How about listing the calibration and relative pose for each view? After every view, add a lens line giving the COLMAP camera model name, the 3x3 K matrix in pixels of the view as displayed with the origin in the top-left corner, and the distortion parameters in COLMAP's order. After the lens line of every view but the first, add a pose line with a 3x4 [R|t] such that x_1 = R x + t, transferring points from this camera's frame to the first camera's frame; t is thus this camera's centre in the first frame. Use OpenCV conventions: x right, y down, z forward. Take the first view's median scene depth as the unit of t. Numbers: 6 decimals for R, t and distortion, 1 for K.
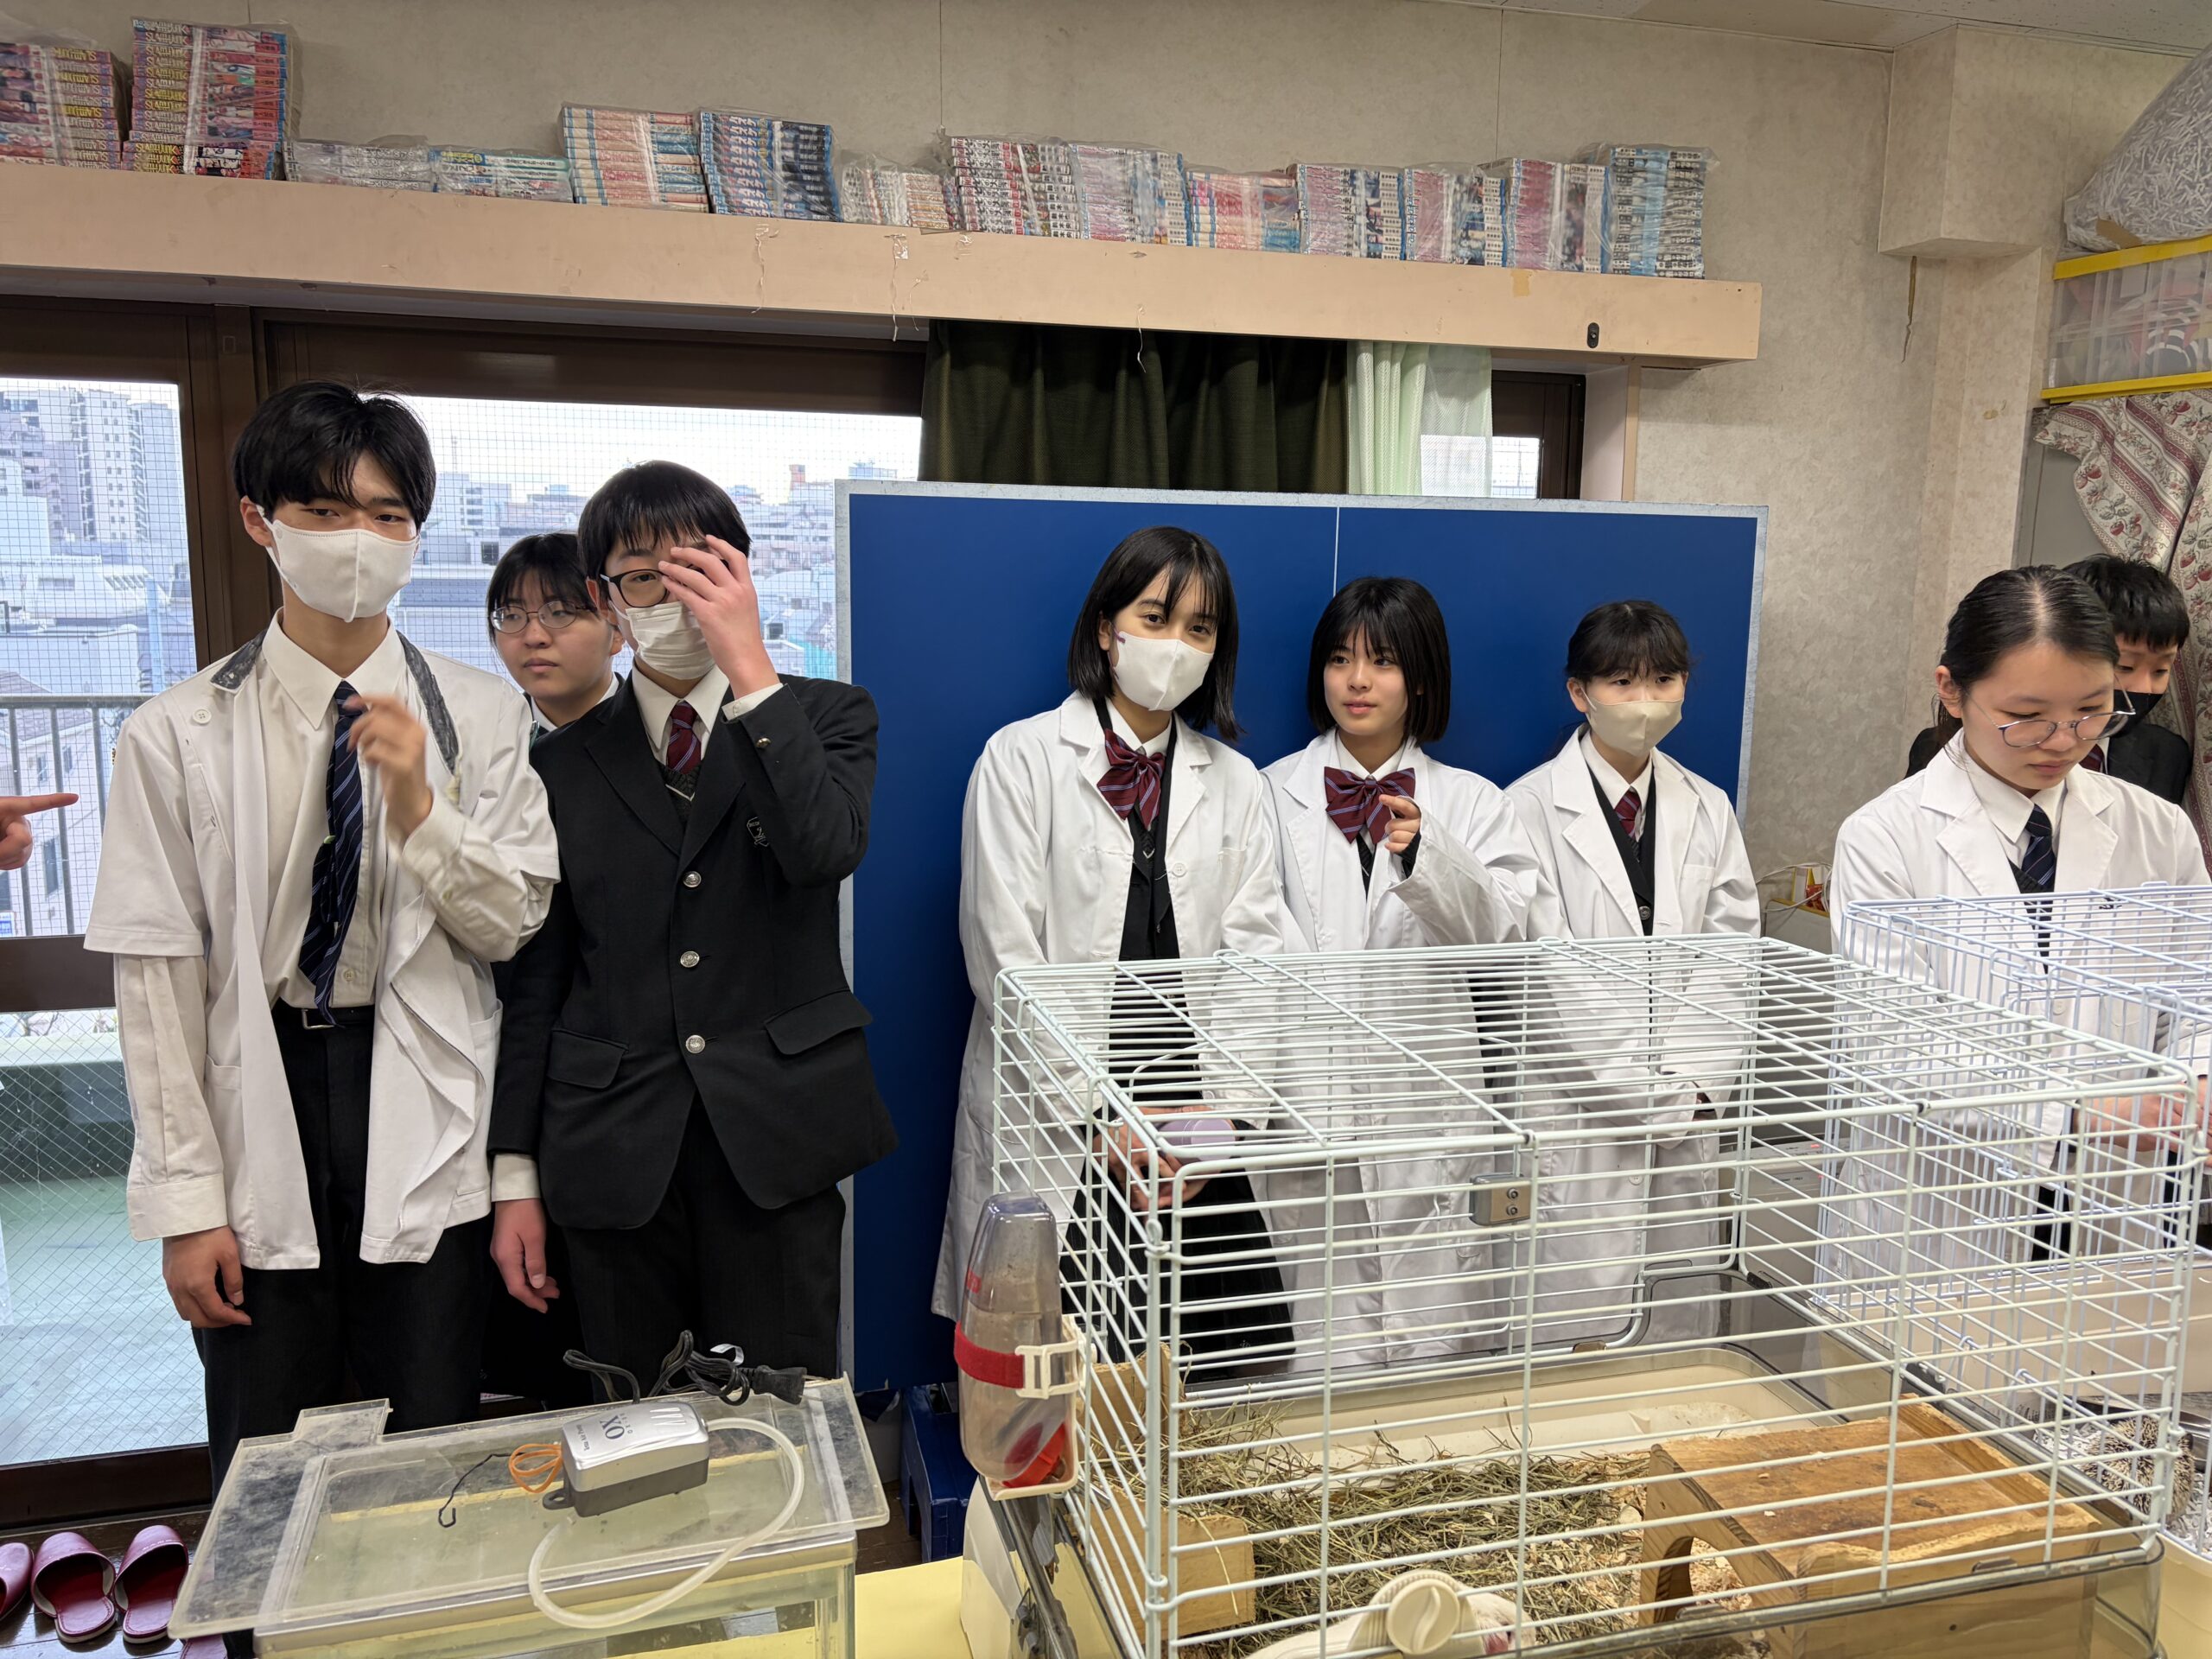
lens RADIAL K [[1677.8, 0, 1101.5], [0, 1677.8, 831.6], [0, 0, 1]] dist [0.009899, -0.002050]
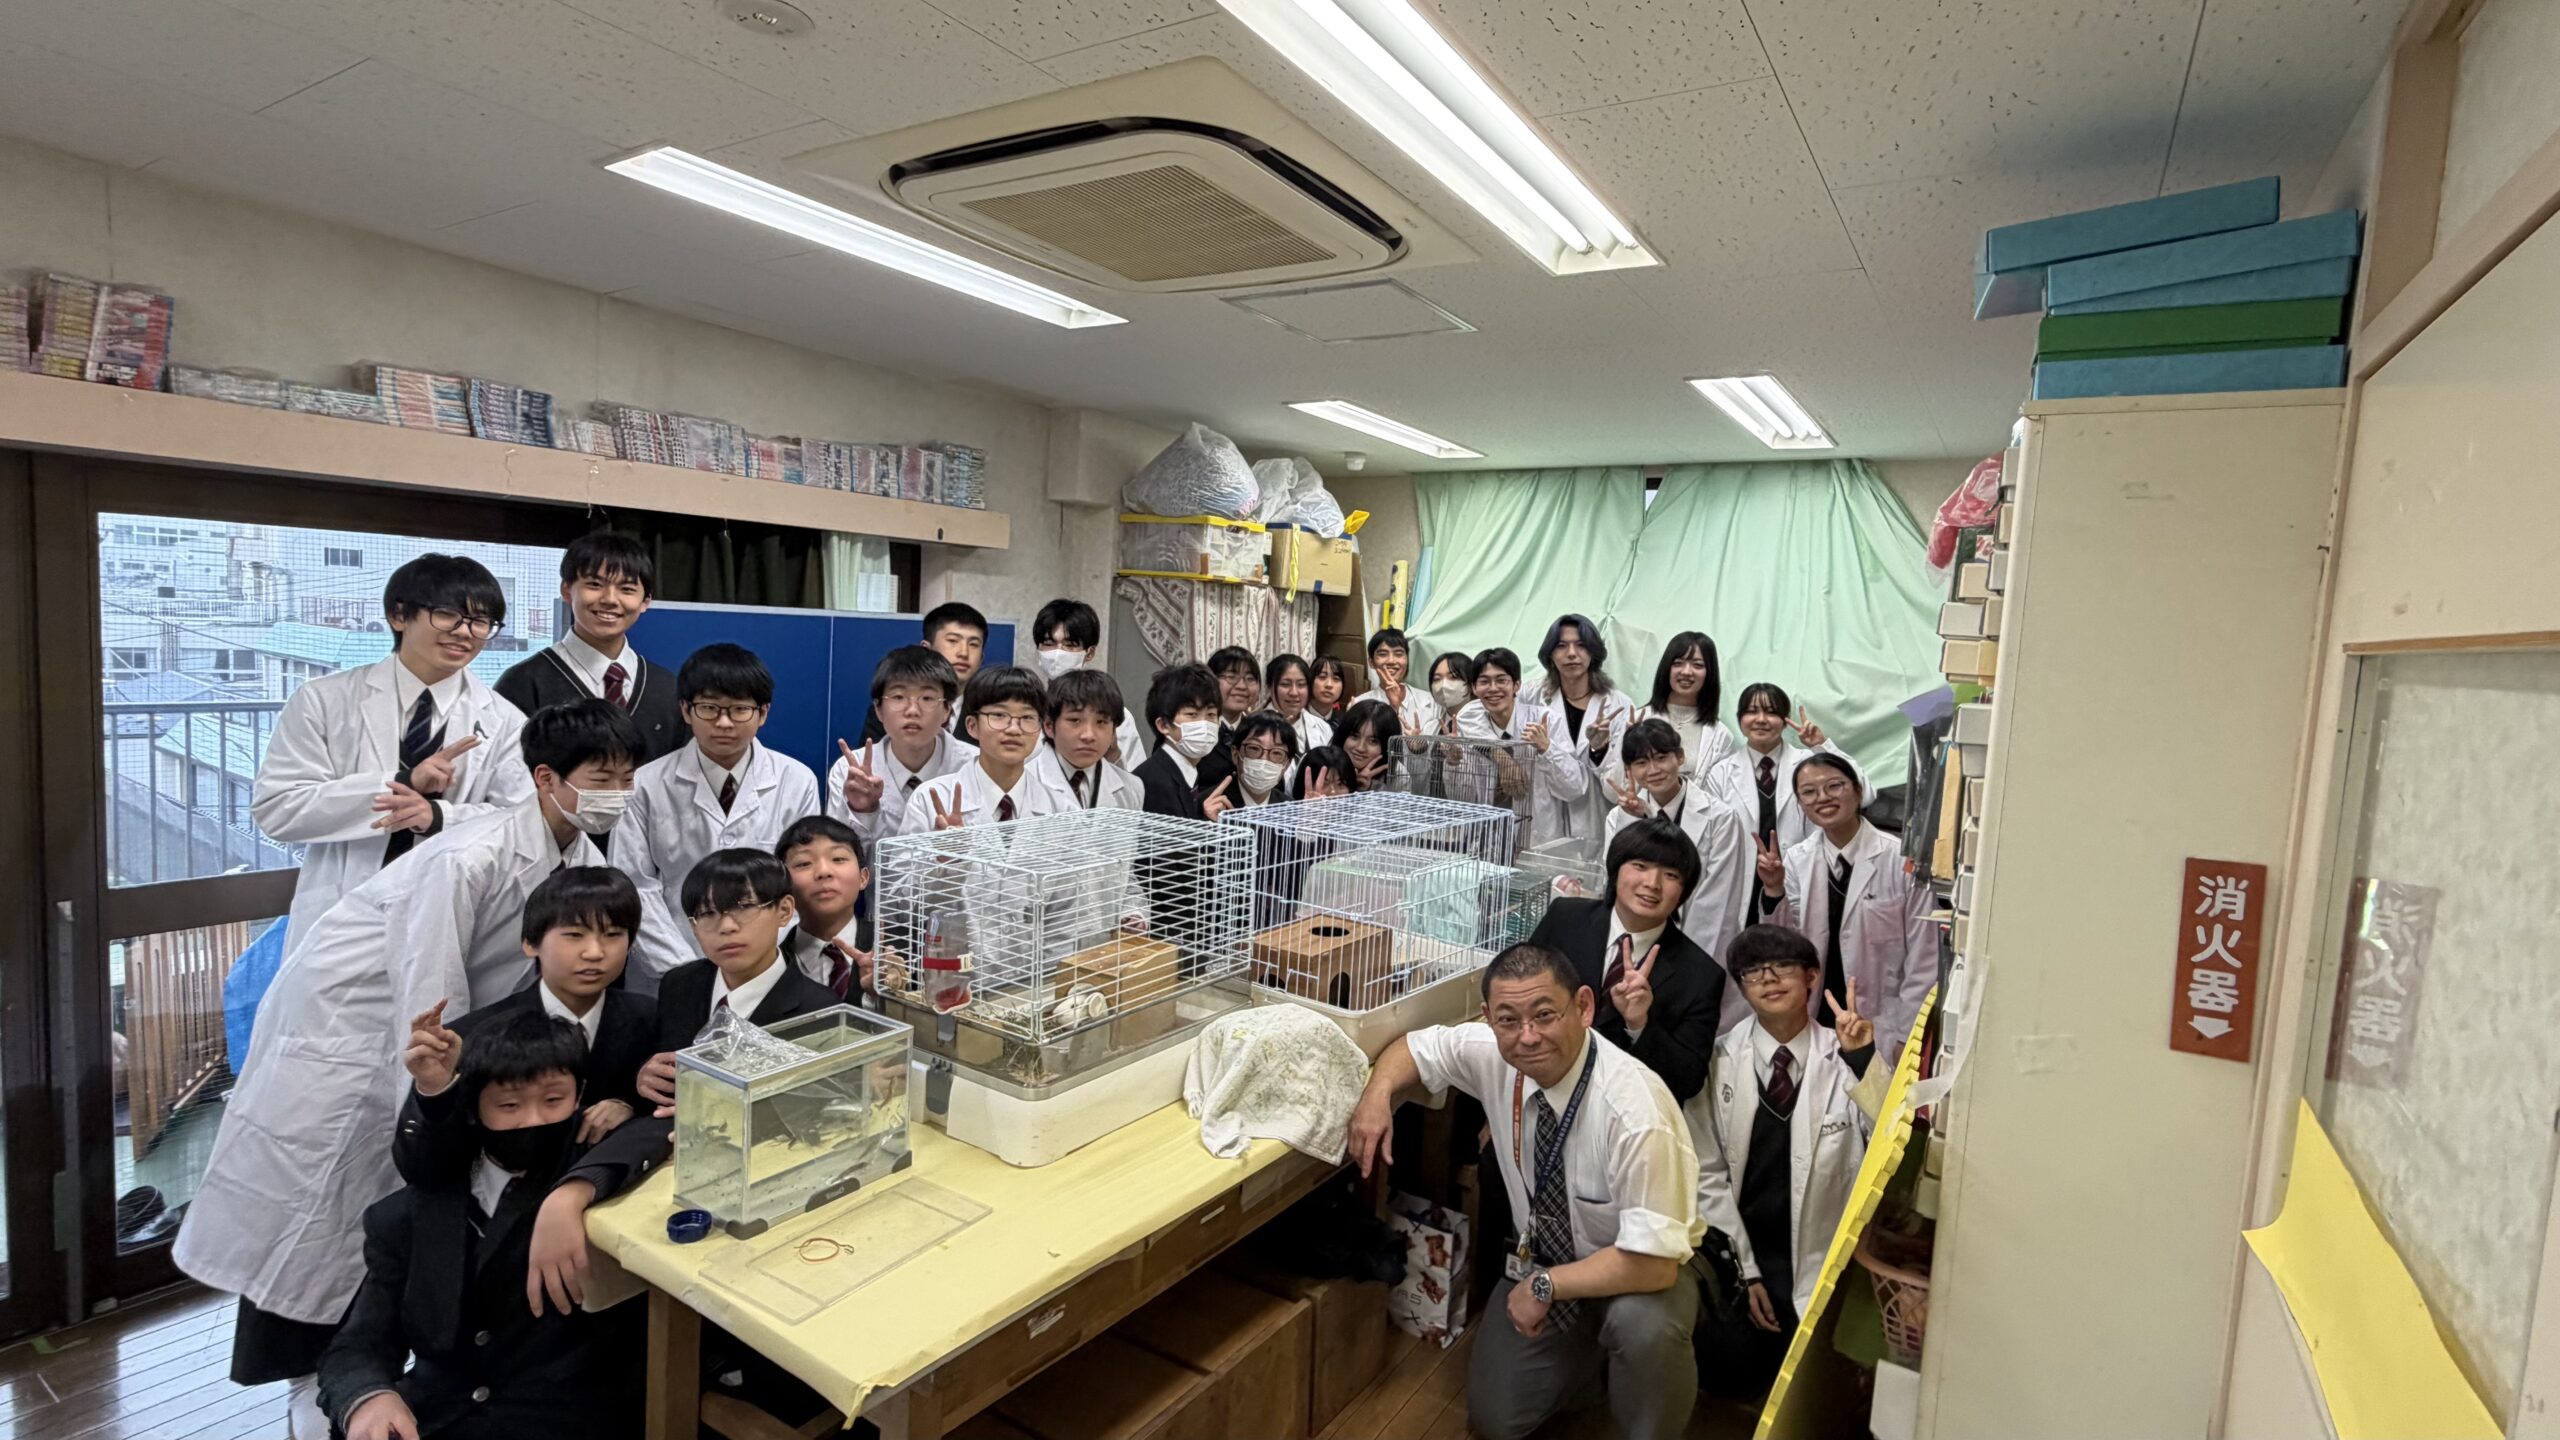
lens RADIAL K [[1211.4, 0, 1278.0], [0, 1211.4, 717.6], [0, 0, 1]] dist [-0.000601, -0.000111]
pose [[0.744378, -0.023471, 0.667346, -0.400765], [0.050017, 0.998534, -0.020671, -0.022574], [-0.665882, 0.048766, 0.744461, -0.369764]]
